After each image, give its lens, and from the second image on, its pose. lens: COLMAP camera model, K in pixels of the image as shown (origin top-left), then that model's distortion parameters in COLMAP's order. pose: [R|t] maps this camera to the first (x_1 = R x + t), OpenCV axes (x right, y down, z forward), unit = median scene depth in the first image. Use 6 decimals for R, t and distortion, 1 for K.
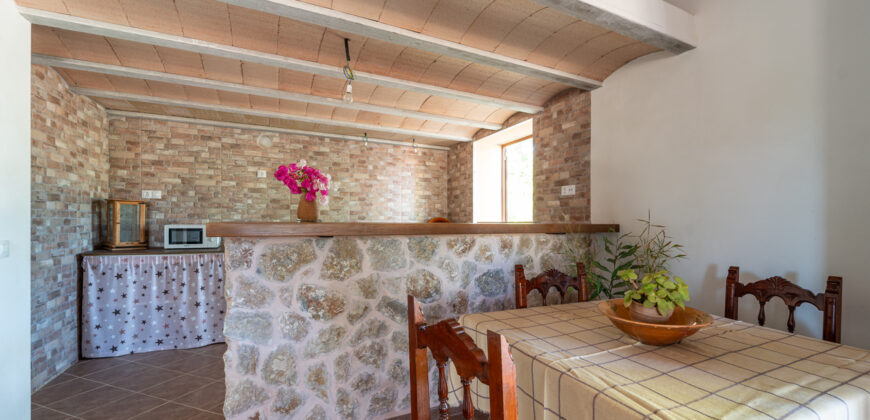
lens RADIAL K [[354.9, 0, 433.9], [0, 354.9, 217.1], [0, 0, 1]] dist [-0.001617, -0.000554]
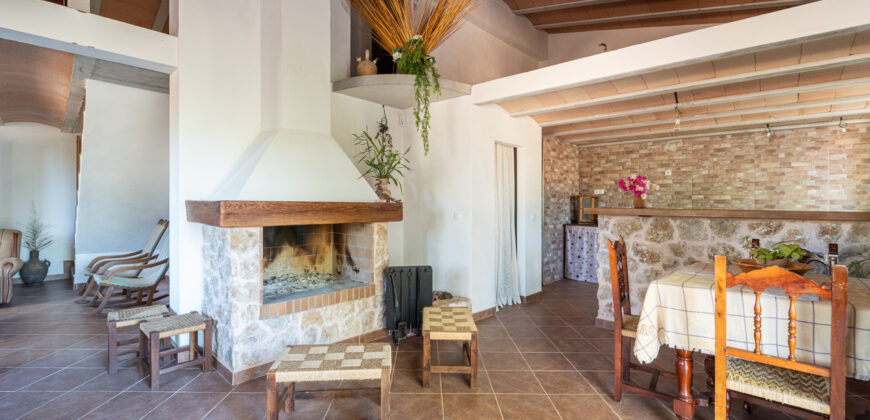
lens RADIAL K [[354.9, 0, 432.8], [0, 354.9, 206.2], [0, 0, 1]] dist [-0.001617, -0.000554]
pose [[0.350484, 0.002437, -0.936565, 0.565248], [-0.000865, 0.999997, 0.002279, 0.000411], [0.936568, 0.000011, 0.350485, -0.359311]]
